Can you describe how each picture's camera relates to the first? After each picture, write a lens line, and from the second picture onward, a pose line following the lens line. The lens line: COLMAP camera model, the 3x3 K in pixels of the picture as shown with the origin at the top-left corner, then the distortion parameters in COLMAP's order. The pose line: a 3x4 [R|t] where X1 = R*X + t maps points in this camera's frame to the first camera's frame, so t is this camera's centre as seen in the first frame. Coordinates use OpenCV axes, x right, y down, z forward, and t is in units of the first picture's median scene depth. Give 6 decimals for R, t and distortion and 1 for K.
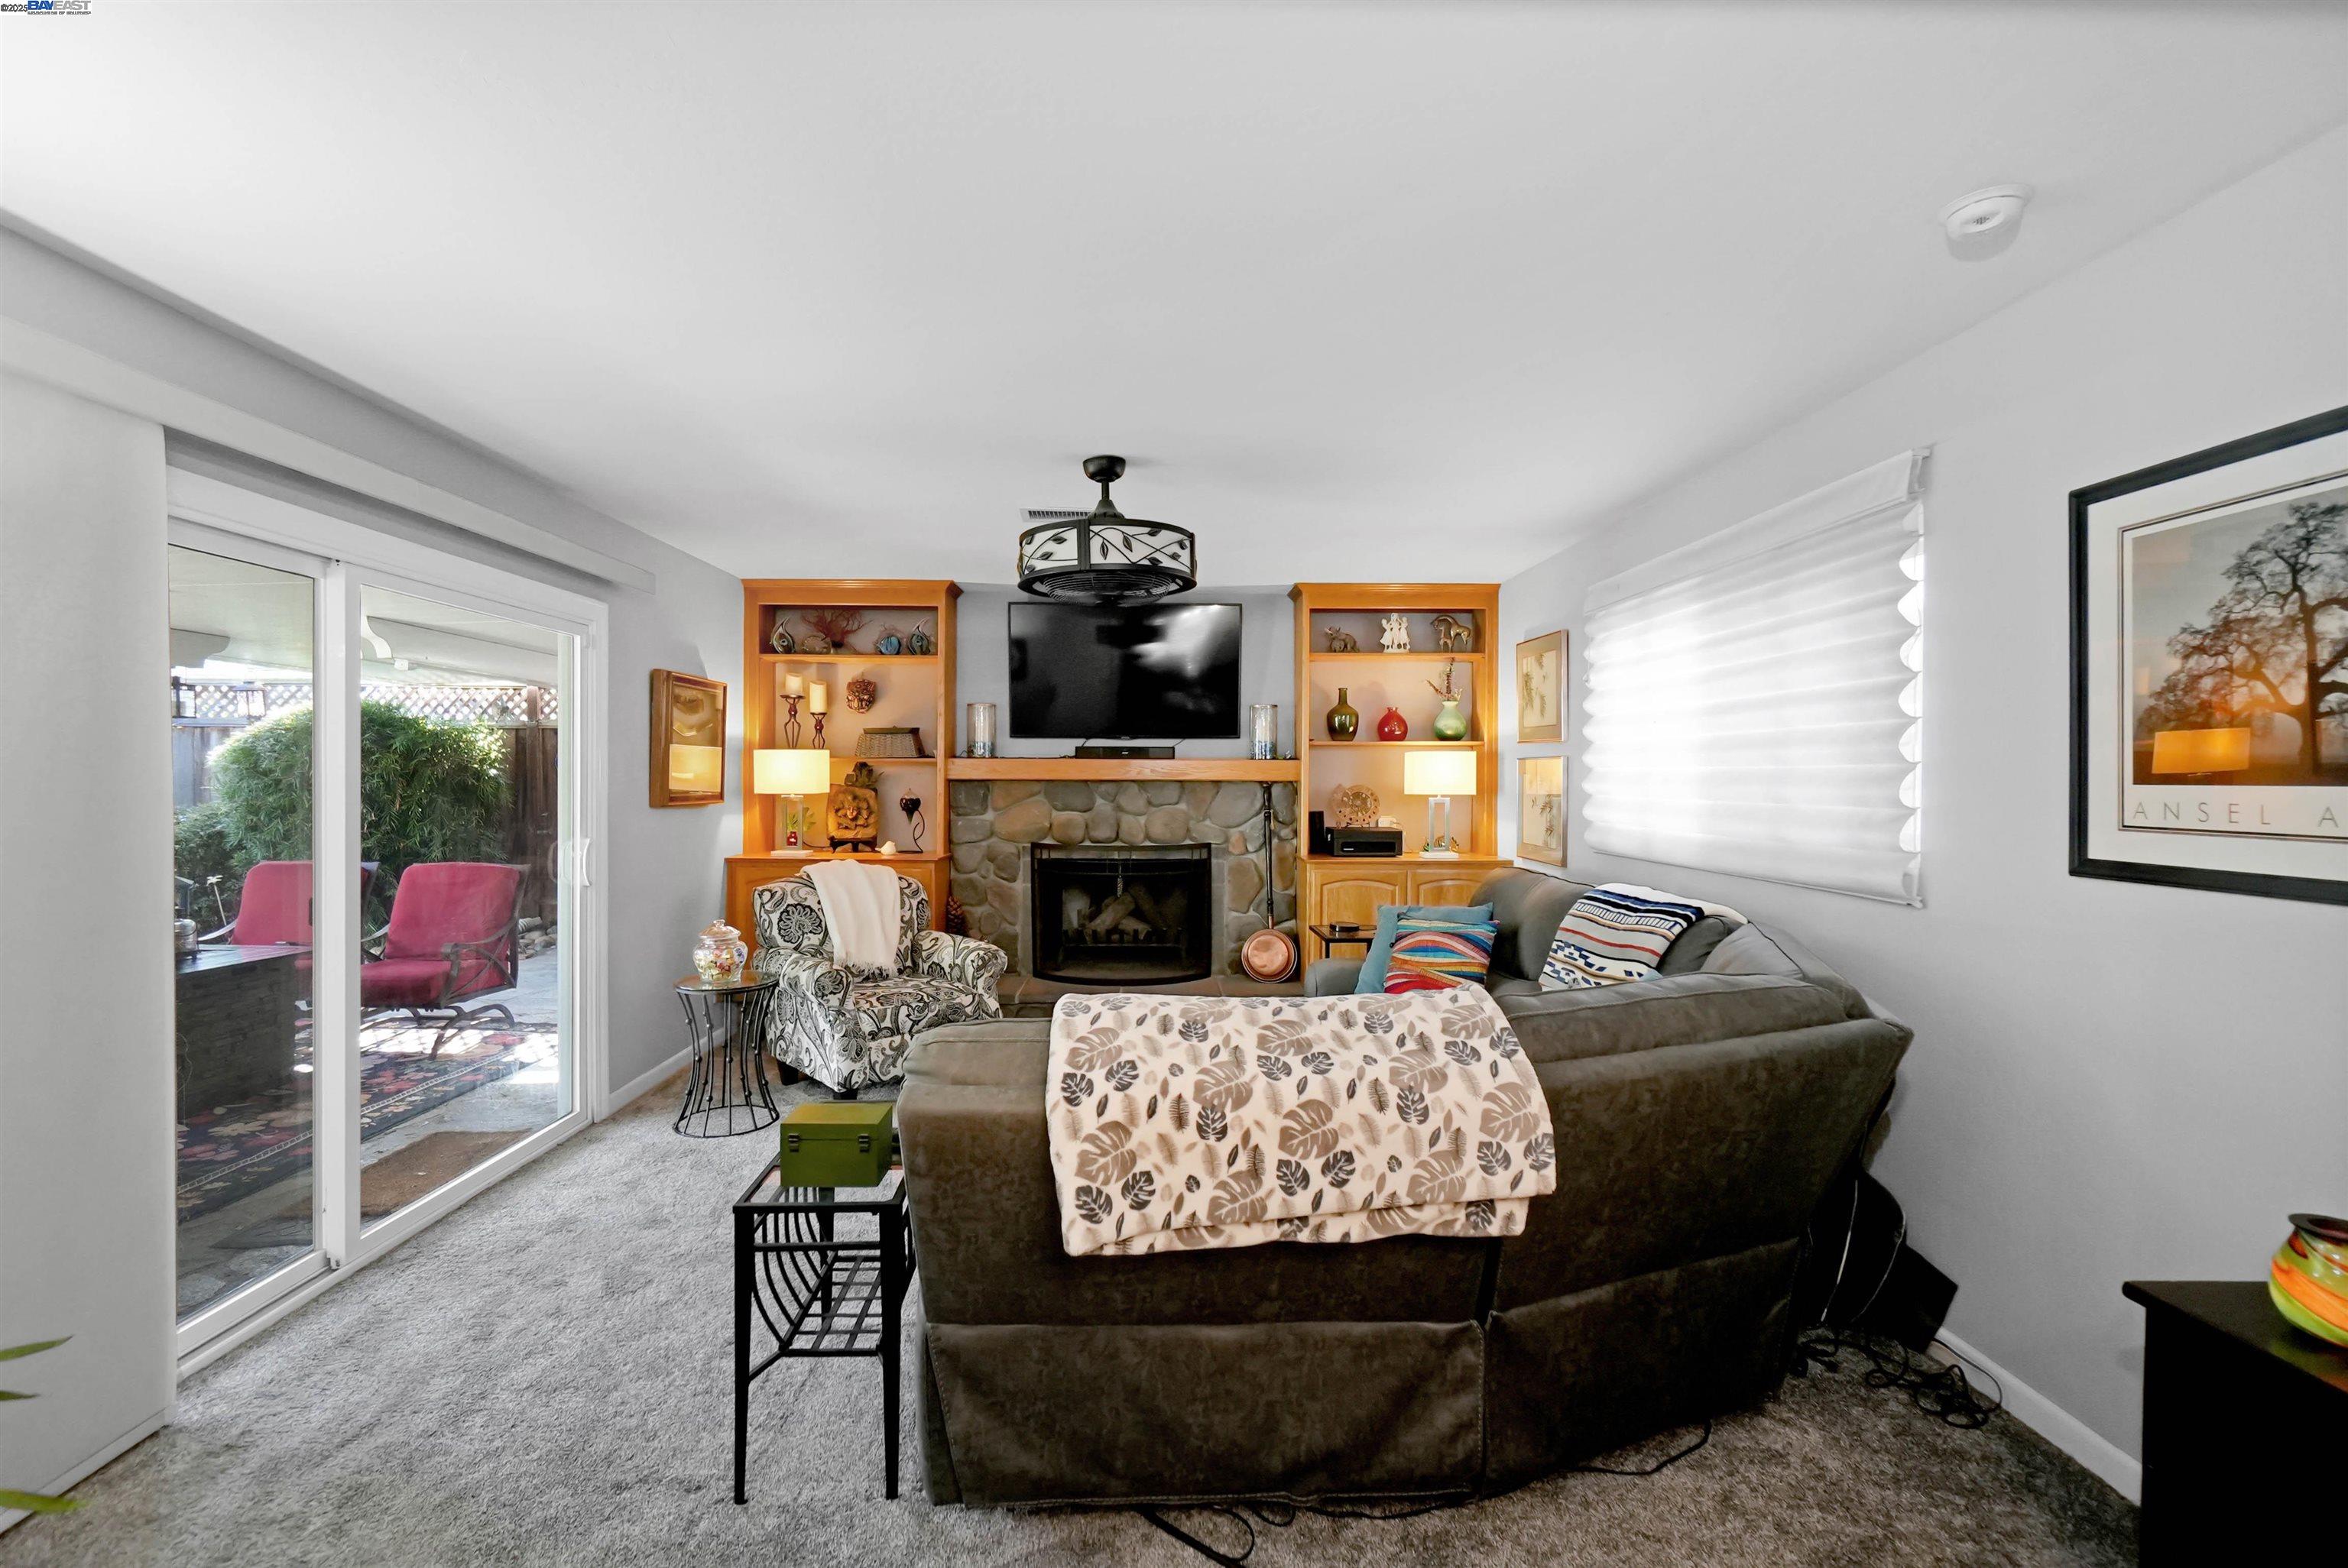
lens RADIAL K [[1025.7, 0, 1164.5], [0, 1025.7, 794.5], [0, 0, 1]] dist [-0.009880, 0.003703]
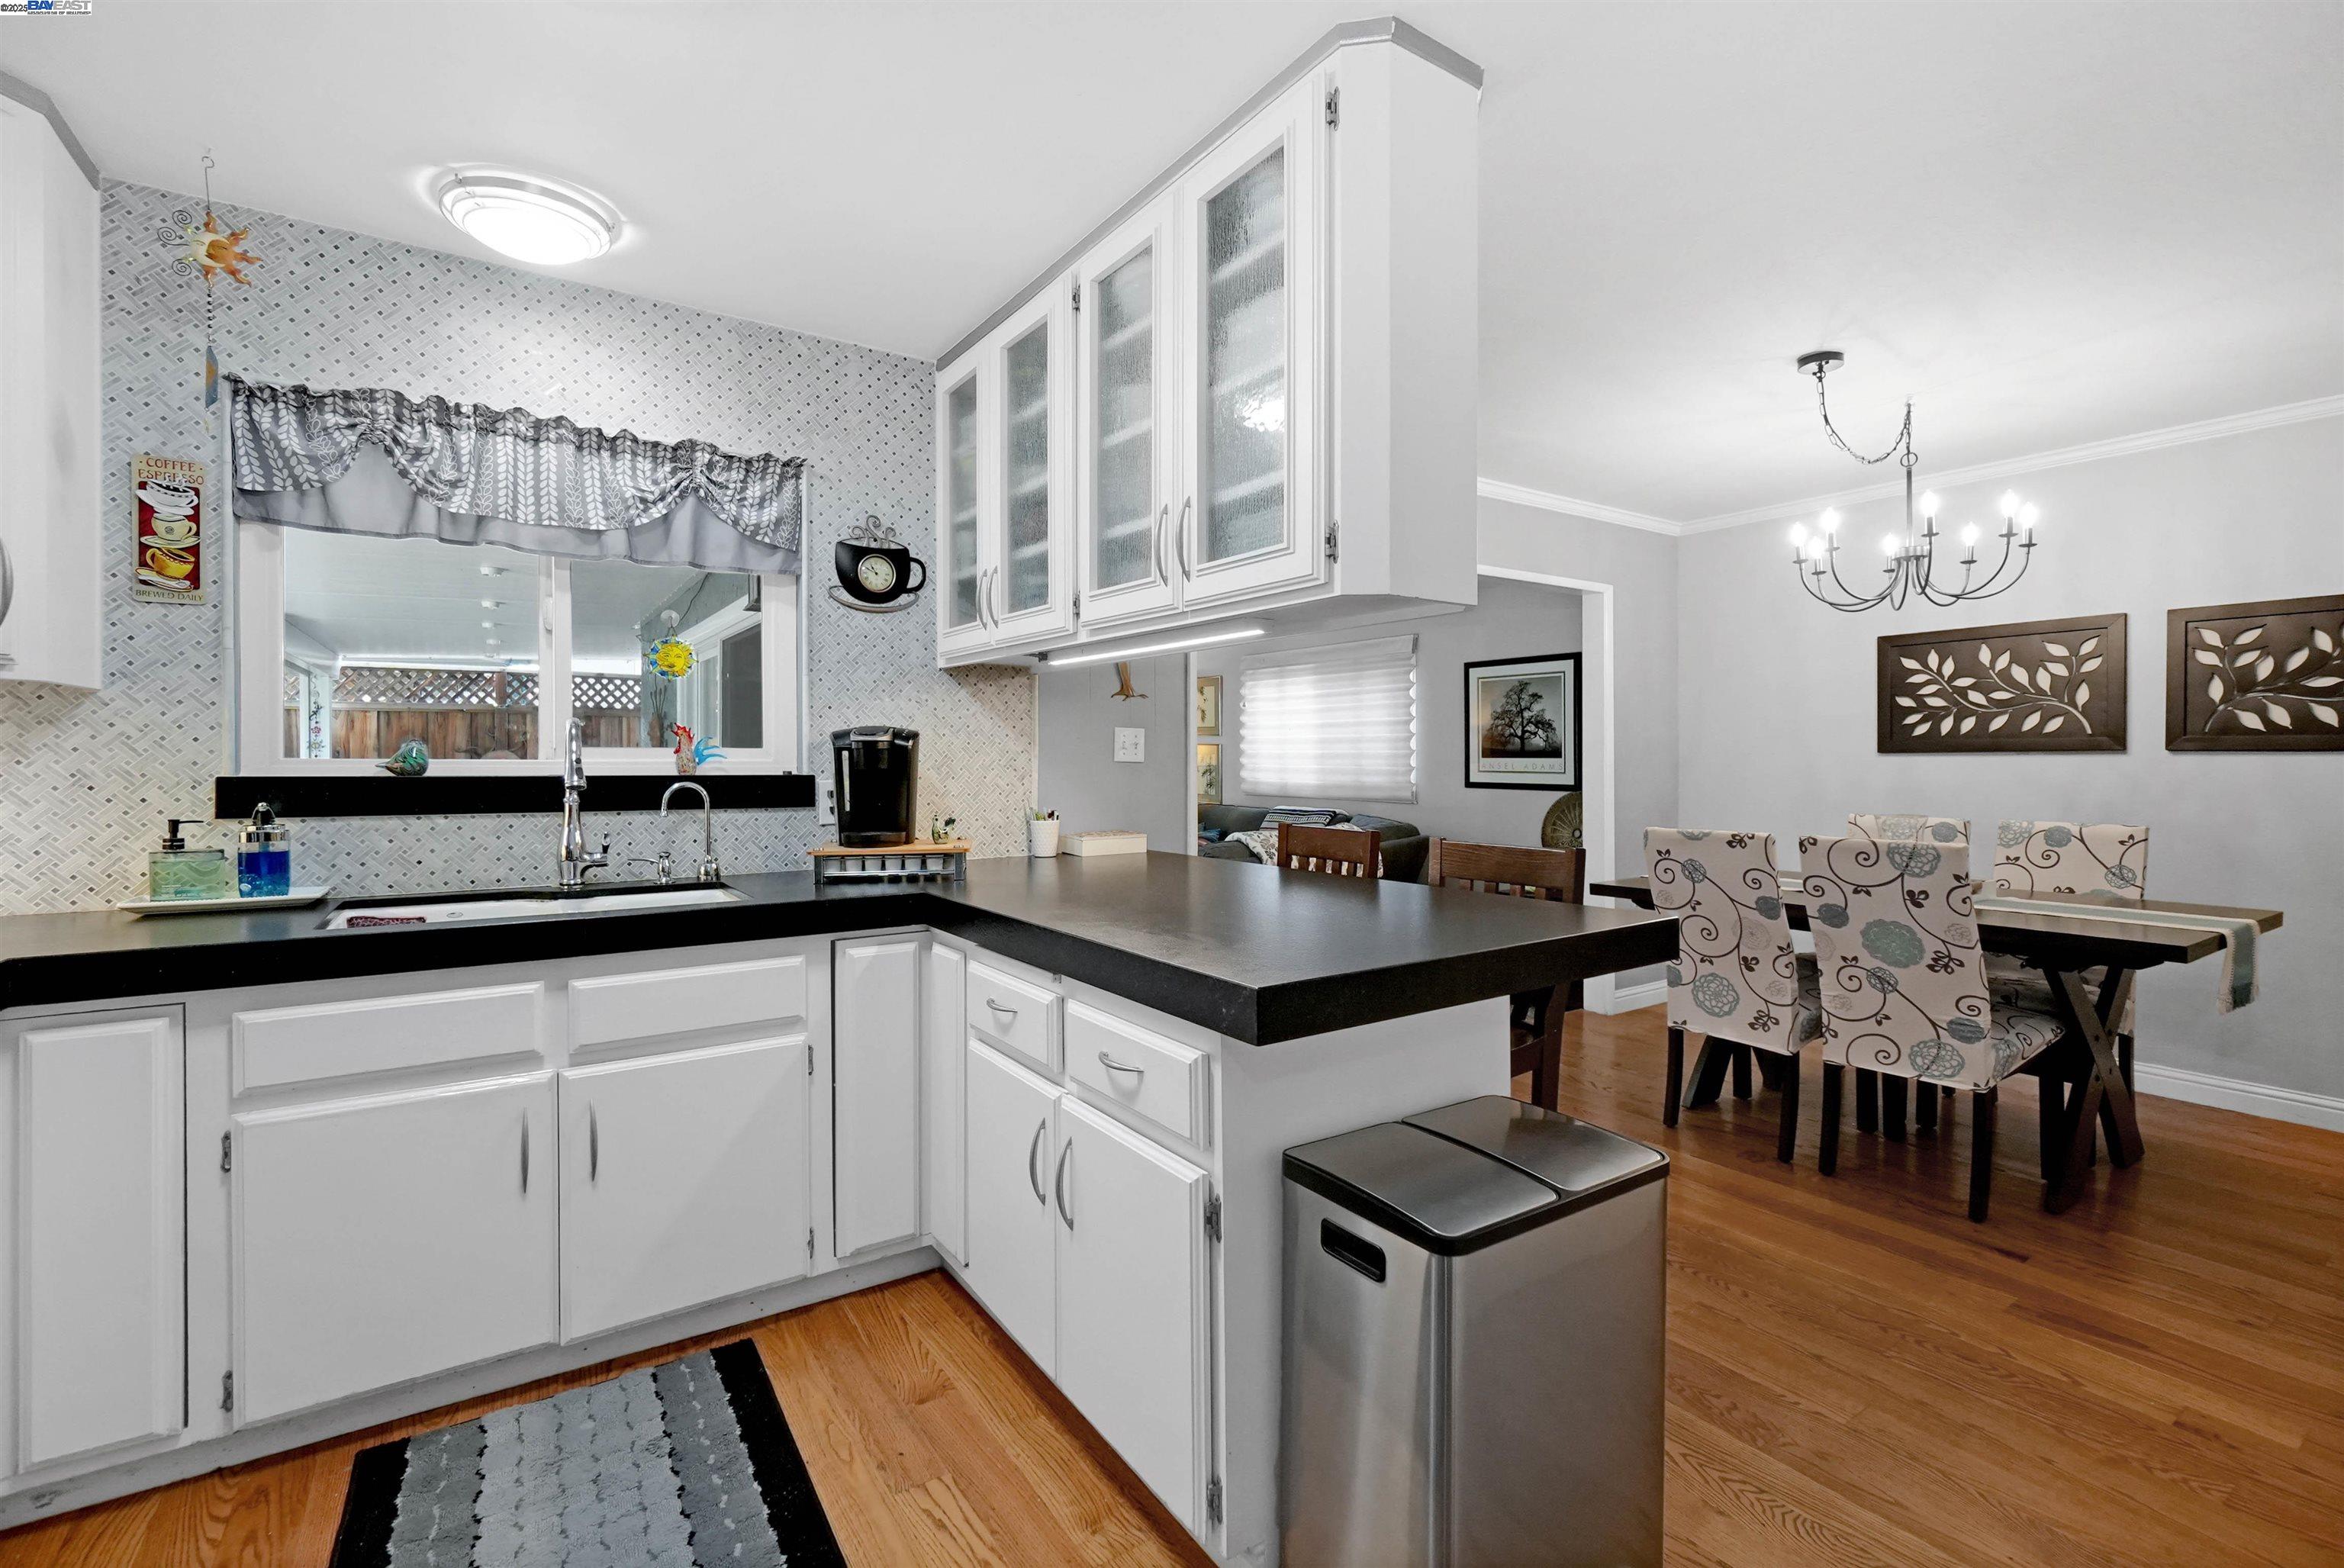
lens RADIAL K [[1024.1, 0, 1168.7], [0, 1024.1, 767.0], [0, 0, 1]] dist [-0.009880, 0.003703]
pose [[0.841336, -0.006235, 0.540476, -0.624815], [0.009521, 0.999949, -0.003285, 0.008001], [-0.540428, 0.007910, 0.841353, -0.454112]]
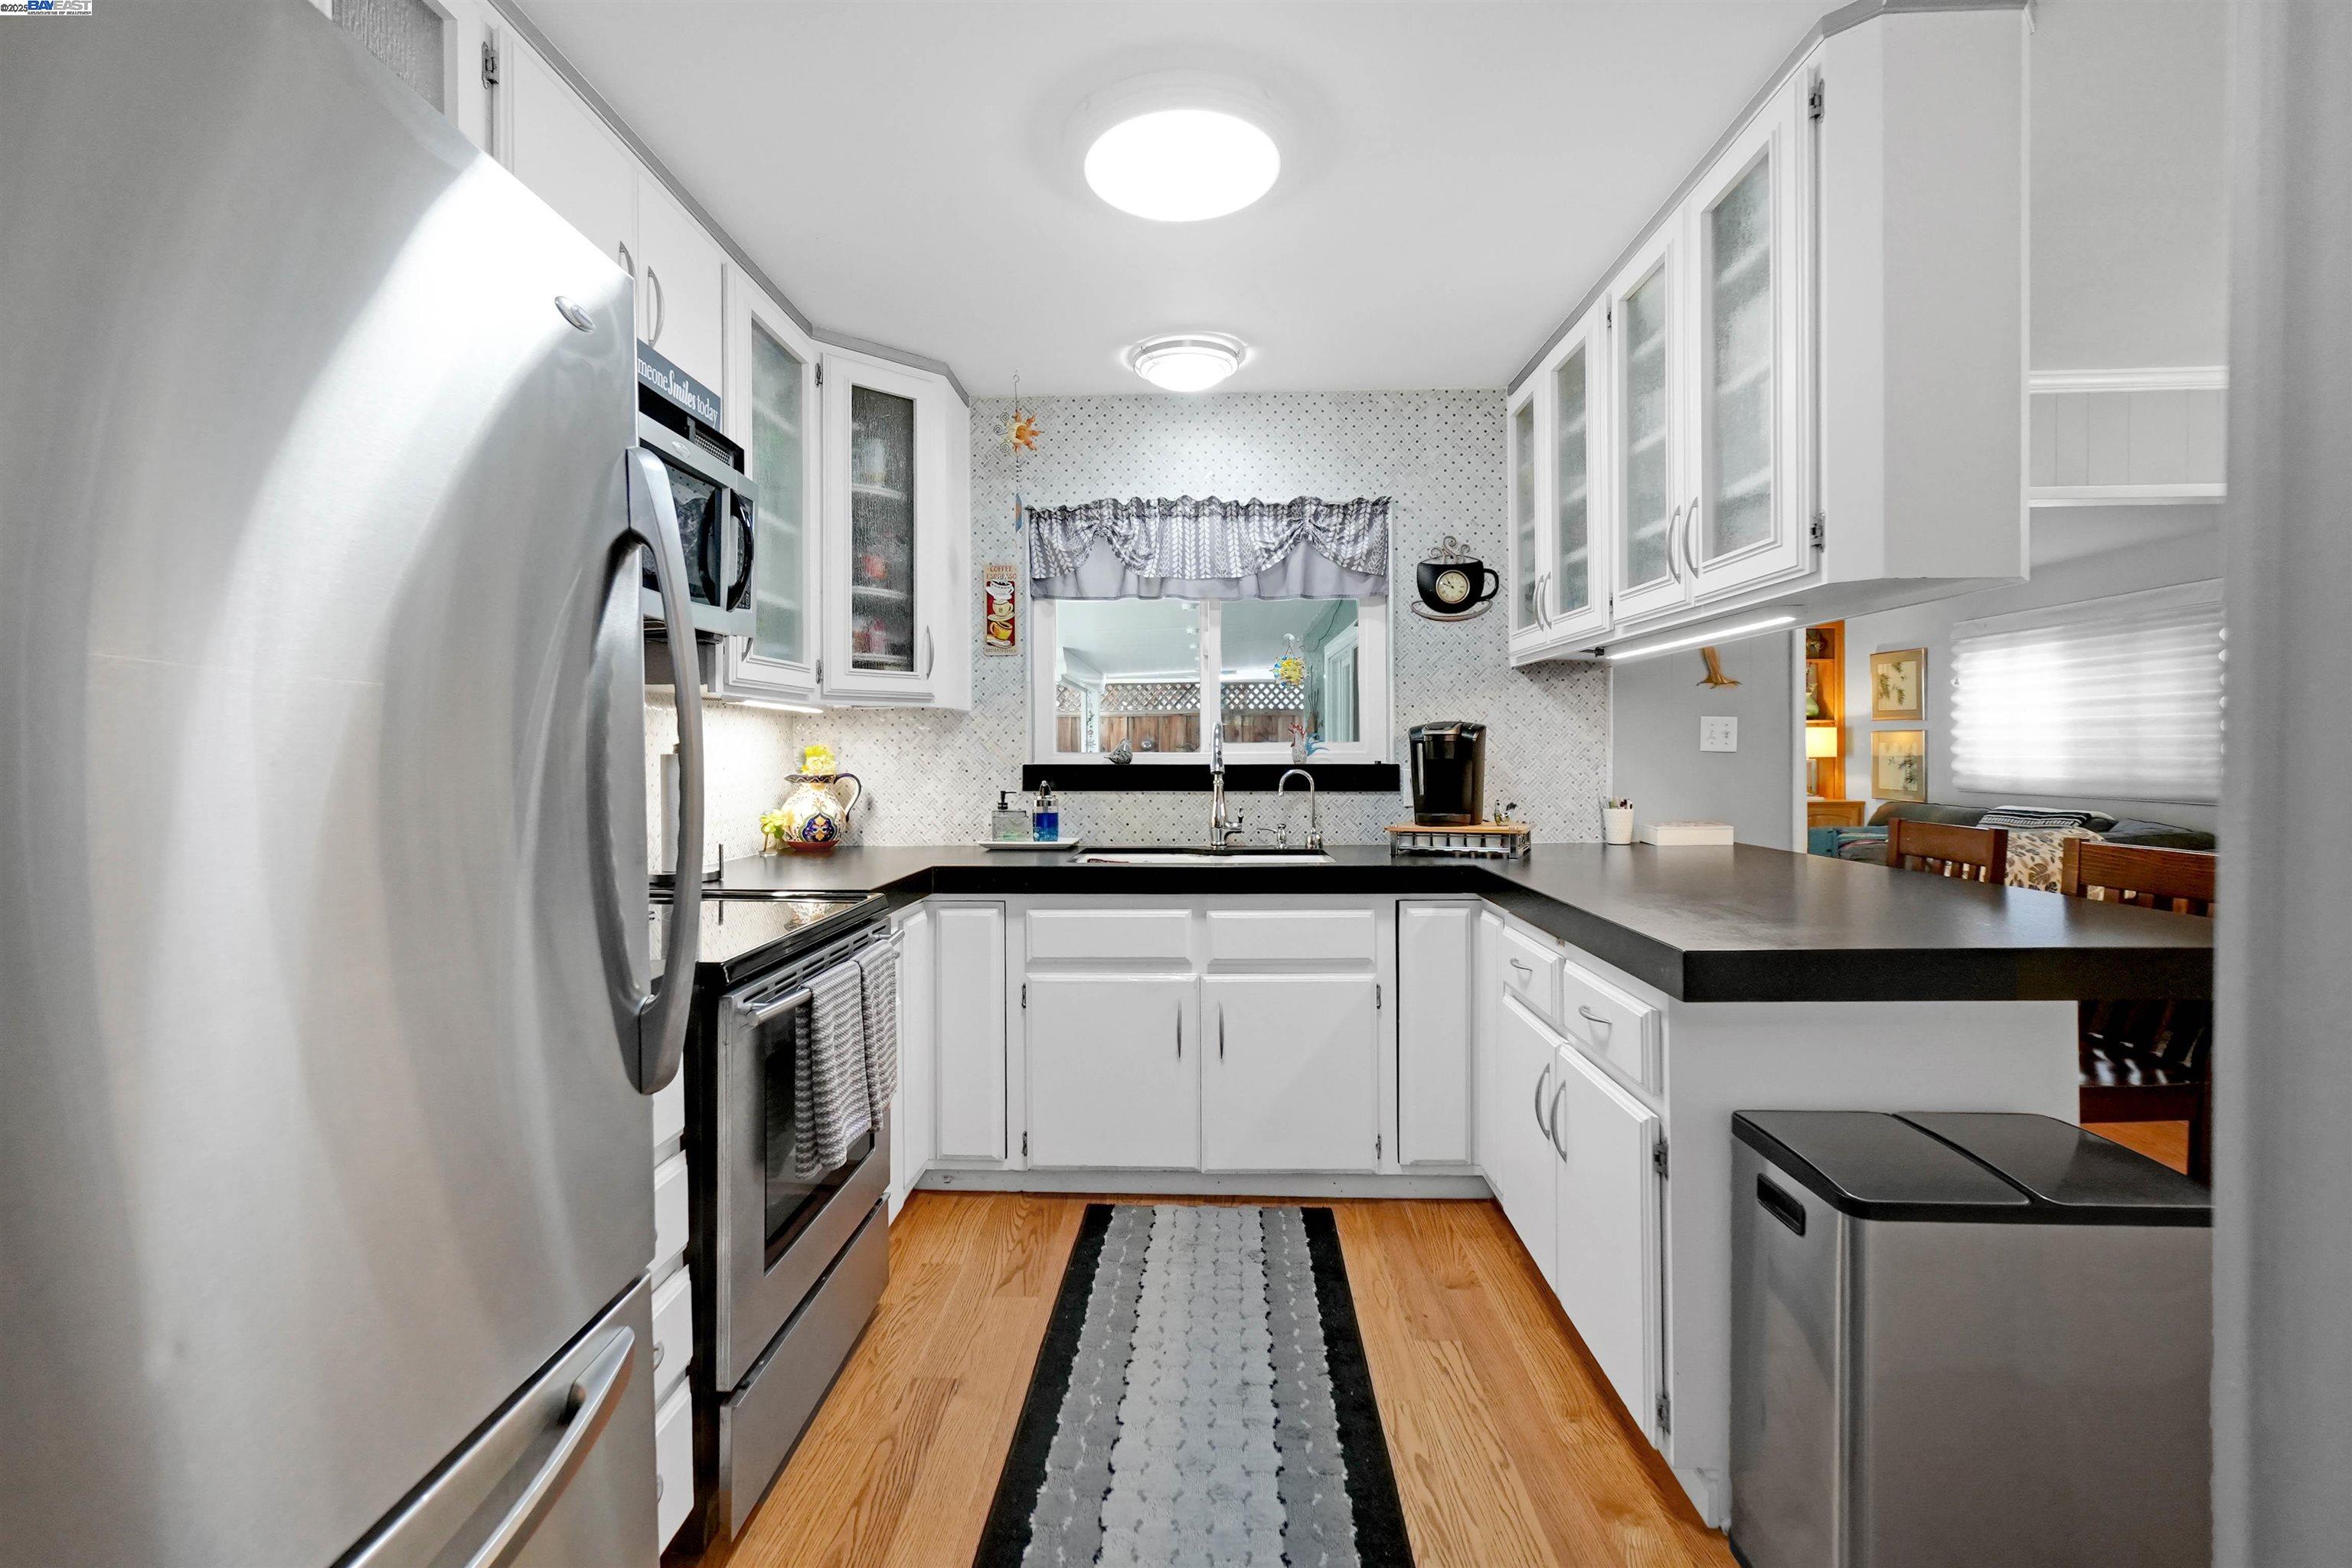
lens RADIAL K [[1027.6, 0, 1165.1], [0, 1027.6, 763.5], [0, 0, 1]] dist [-0.009880, 0.003703]
pose [[0.998129, -0.007840, -0.060638, -0.596416], [0.007551, 0.999959, -0.004995, 0.010404], [0.060675, 0.004528, 0.998147, -0.545358]]
